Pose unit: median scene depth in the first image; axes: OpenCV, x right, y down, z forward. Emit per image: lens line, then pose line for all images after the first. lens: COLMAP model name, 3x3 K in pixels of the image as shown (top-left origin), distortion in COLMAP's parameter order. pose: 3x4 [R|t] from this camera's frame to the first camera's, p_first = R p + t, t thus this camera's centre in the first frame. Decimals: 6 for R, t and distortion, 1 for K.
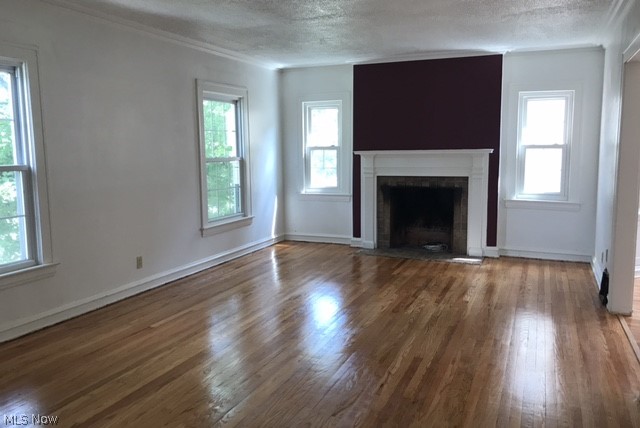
lens RADIAL K [[539.3, 0, 320.9], [0, 539.3, 214.3], [0, 0, 1]] dist [-0.061967, -0.005790]
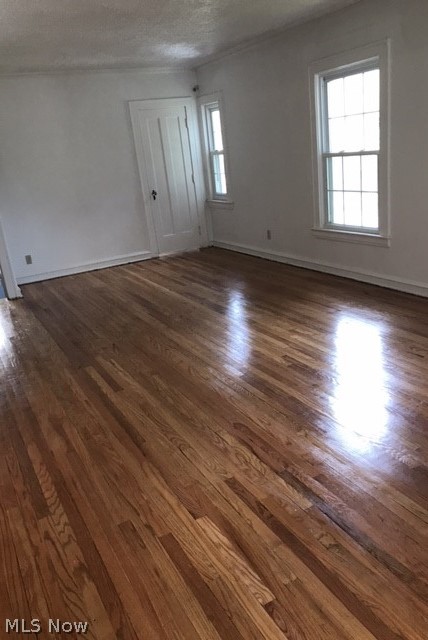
lens RADIAL K [[539.3, 0, 215.0], [0, 539.3, 319.3], [0, 0, 1]] dist [-0.061967, -0.005790]
pose [[-0.635501, 0.314532, -0.705130, 0.655865], [0.015329, 0.918222, 0.395769, -0.225430], [0.771948, 0.240703, -0.588352, 1.510814]]
